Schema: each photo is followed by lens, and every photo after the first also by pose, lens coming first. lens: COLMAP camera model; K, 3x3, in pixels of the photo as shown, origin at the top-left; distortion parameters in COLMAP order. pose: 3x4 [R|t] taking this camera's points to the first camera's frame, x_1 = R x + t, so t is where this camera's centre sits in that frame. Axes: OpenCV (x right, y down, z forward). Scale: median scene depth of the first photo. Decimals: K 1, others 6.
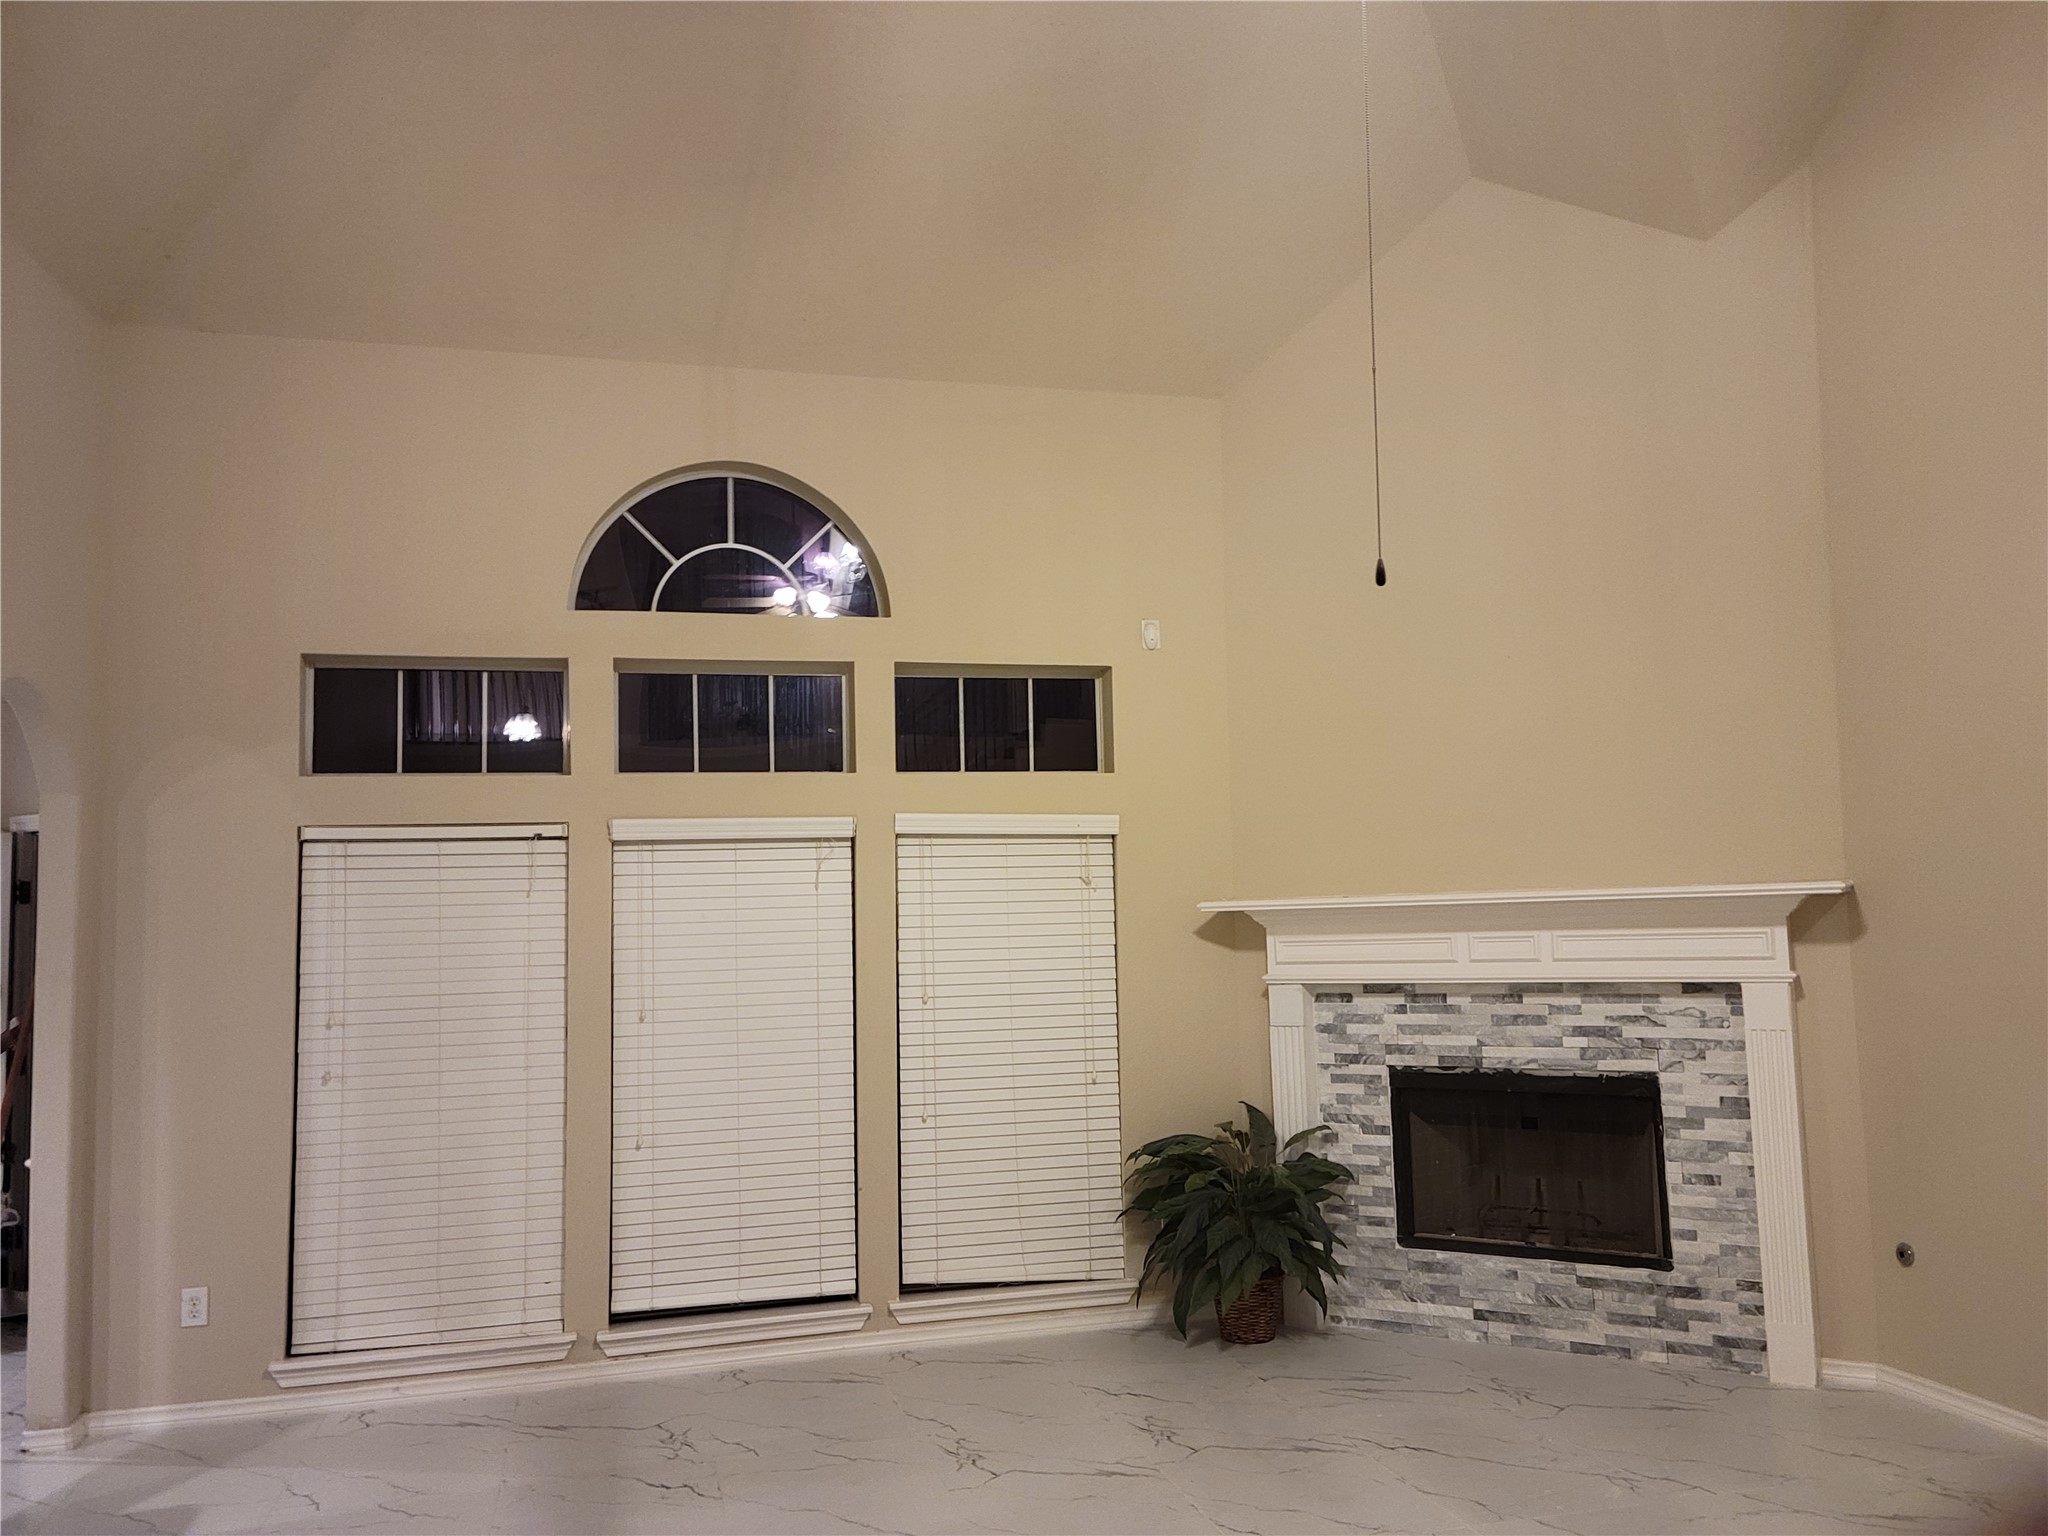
lens RADIAL K [[1613.1, 0, 1048.9], [0, 1613.1, 780.7], [0, 0, 1]] dist [0.067871, -0.002325]
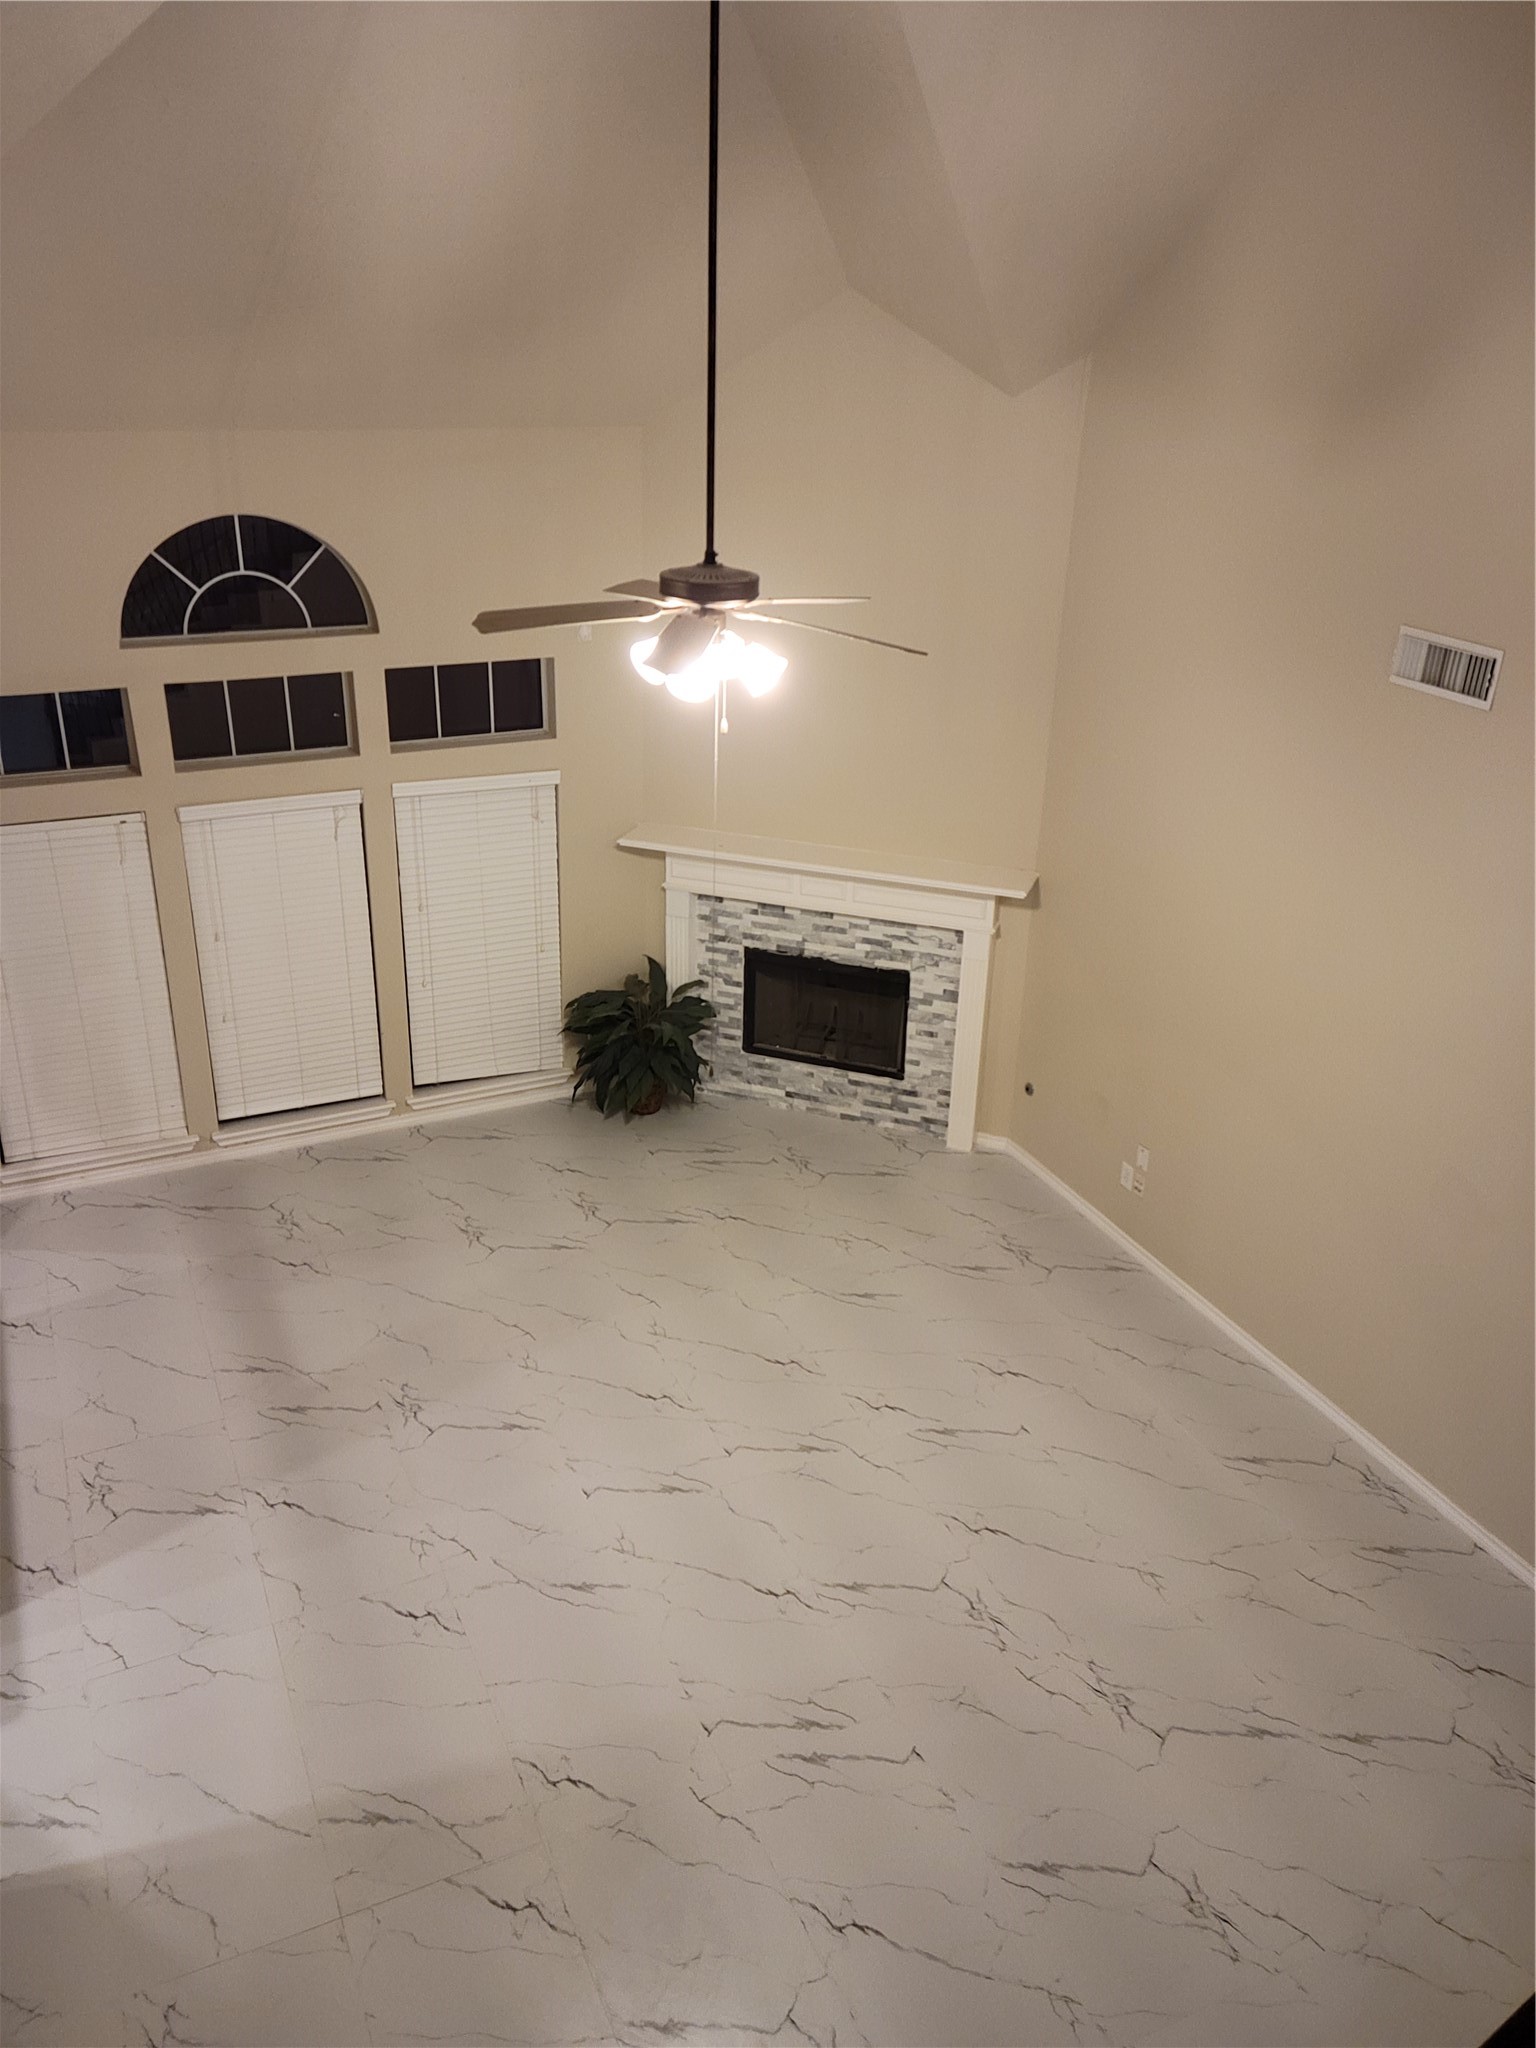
lens RADIAL K [[1617.3, 0, 739.6], [0, 1617.3, 1016.5], [0, 0, 1]] dist [0.093727, -0.088219]
pose [[0.985999, -0.027323, 0.164500, -0.040056], [-0.056264, 0.874127, 0.482428, -0.493944], [-0.156975, -0.484929, 0.860351, -0.308153]]
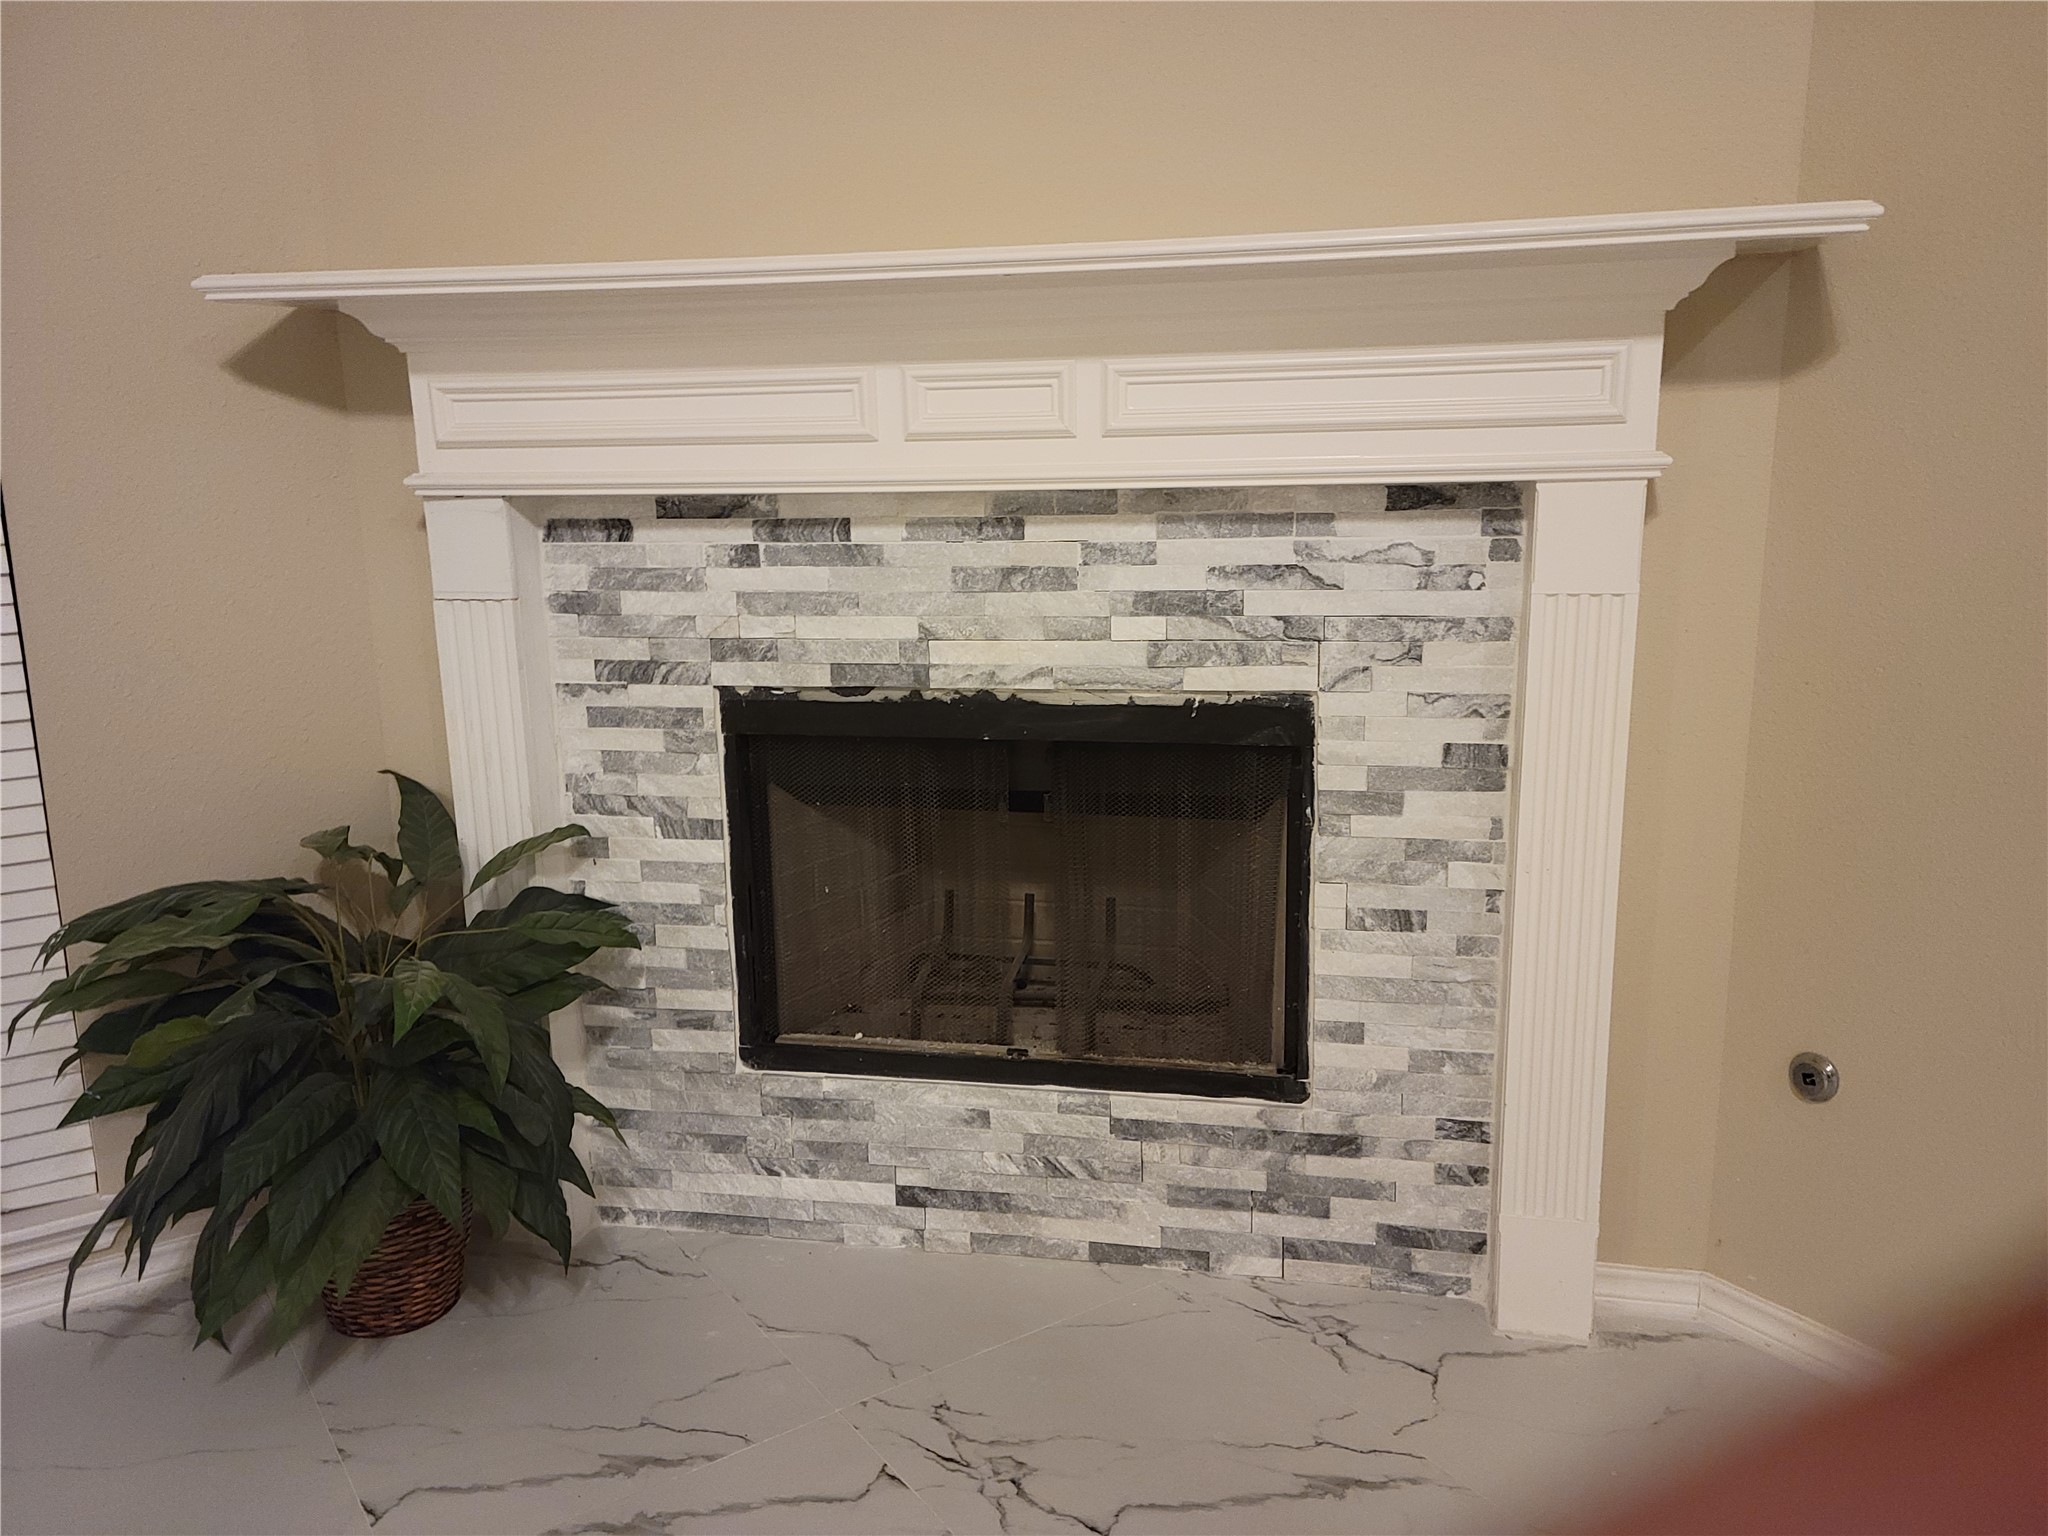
lens RADIAL K [[1634.7, 0, 1016.0], [0, 1634.7, 767.6], [0, 0, 1]] dist [0.076392, -0.004596]
pose [[0.946421, -0.059410, 0.317424, 0.149458], [-0.033999, 0.959139, 0.280886, 0.073626], [-0.321141, -0.276629, 0.905729, 0.592720]]
